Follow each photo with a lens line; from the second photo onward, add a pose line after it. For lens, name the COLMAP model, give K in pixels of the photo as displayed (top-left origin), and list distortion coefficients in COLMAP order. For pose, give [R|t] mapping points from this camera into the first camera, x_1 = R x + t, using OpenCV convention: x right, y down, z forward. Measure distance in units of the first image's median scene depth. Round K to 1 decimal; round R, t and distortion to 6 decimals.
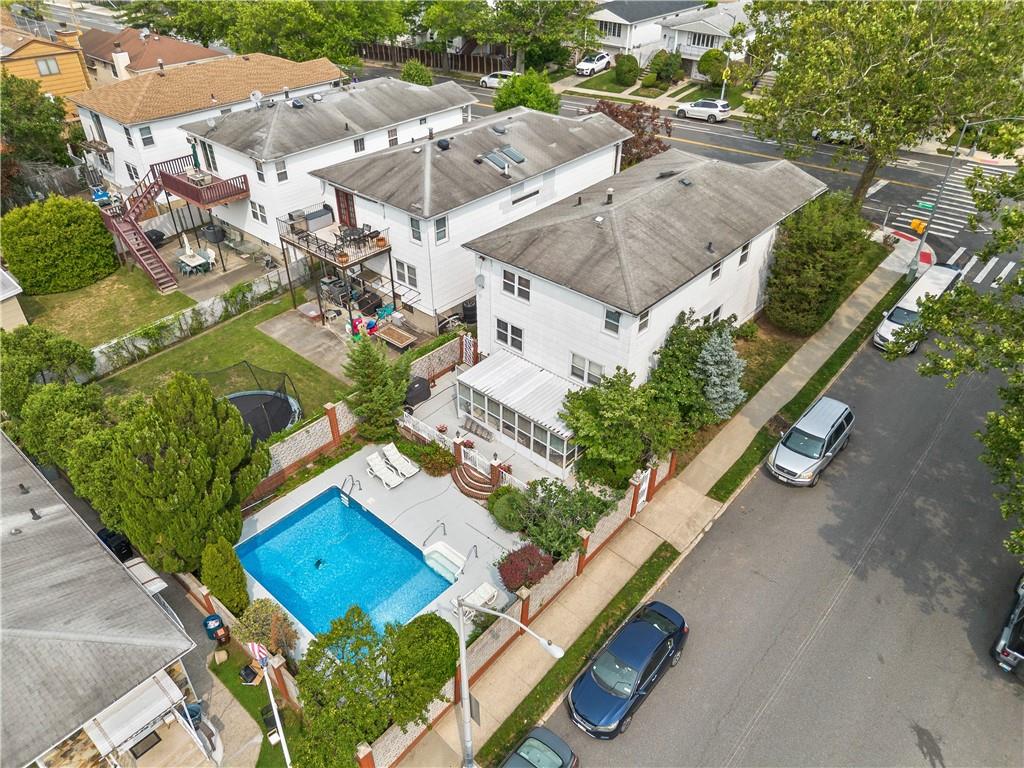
lens RADIAL K [[726.1, 0, 512.0], [0, 726.1, 384.0], [0, 0, 1]] dist [0.021885, -0.002189]
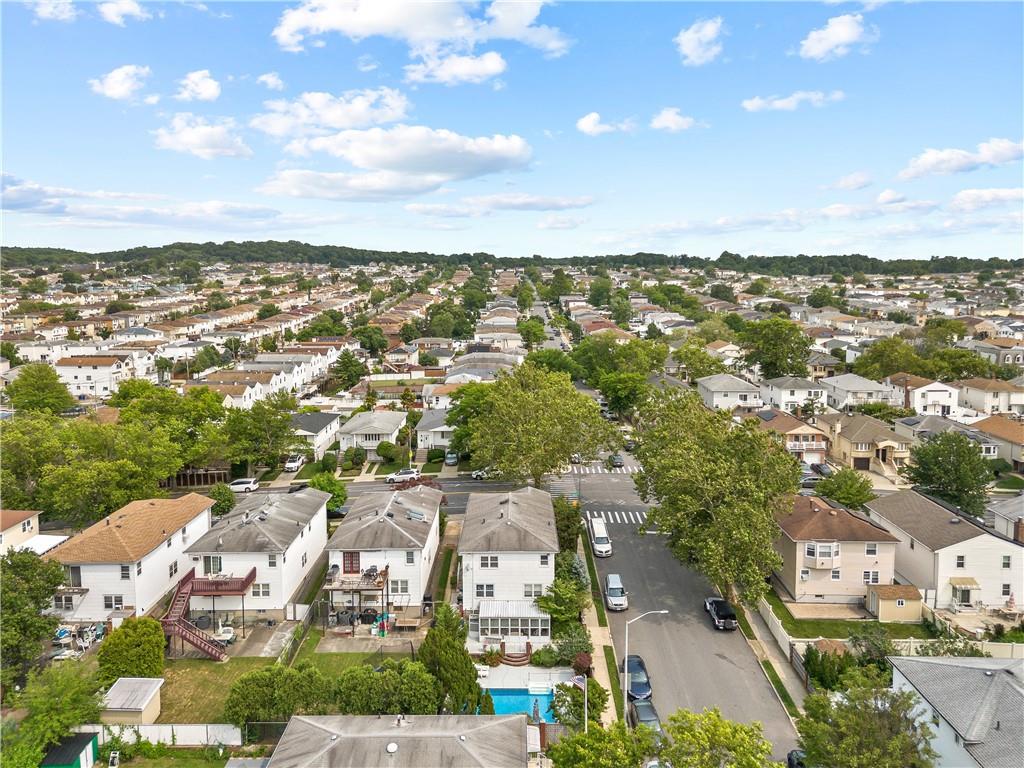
lens RADIAL K [[726.1, 0, 512.0], [0, 726.1, 384.0], [0, 0, 1]] dist [0.021885, -0.002189]
pose [[0.753811, -0.108560, 0.648062, -1.182376], [0.395625, 0.862444, -0.315709, 0.102216], [-0.524643, 0.494374, 0.693069, -0.693558]]
